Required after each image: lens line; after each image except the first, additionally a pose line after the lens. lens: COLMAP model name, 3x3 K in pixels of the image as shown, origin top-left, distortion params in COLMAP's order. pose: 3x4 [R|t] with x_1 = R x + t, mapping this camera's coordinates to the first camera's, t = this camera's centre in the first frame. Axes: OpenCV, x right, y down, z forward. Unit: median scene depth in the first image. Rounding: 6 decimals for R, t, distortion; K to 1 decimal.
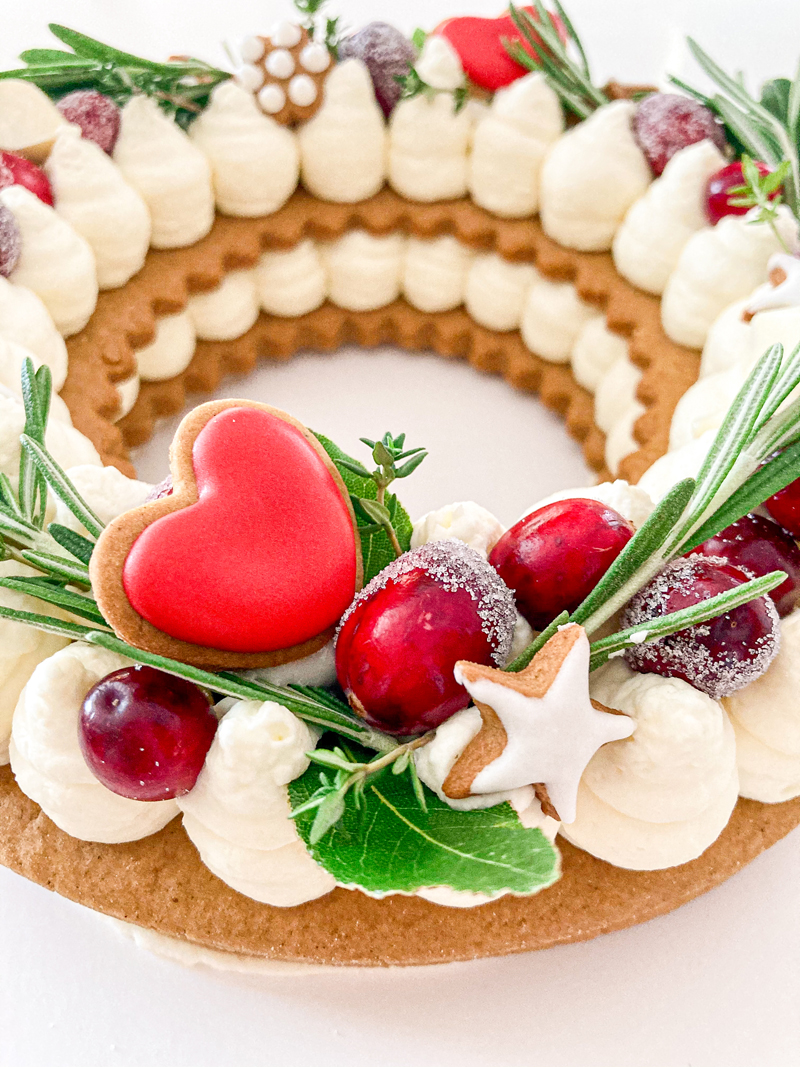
lens RADIAL K [[978.4, 0, 406.5], [0, 978.4, 536.4], [0, 0, 1]] dist [-0.081690, 0.000000]
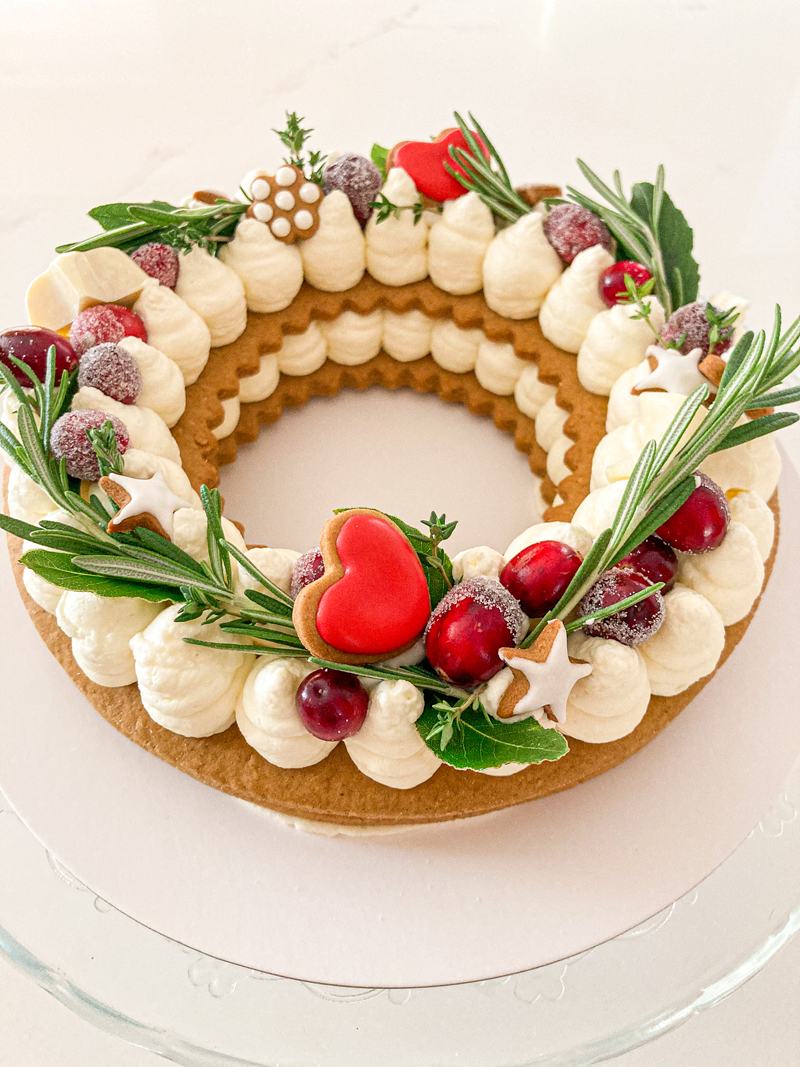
lens RADIAL K [[978.4, 0, 402.9], [0, 978.4, 530.3], [0, 0, 1]] dist [-0.081690, 0.000000]
pose [[0.991031, -0.111161, 0.074171, -0.206070], [0.104040, 0.990139, 0.093809, -0.245694], [-0.083868, -0.085251, 0.992824, -0.707172]]
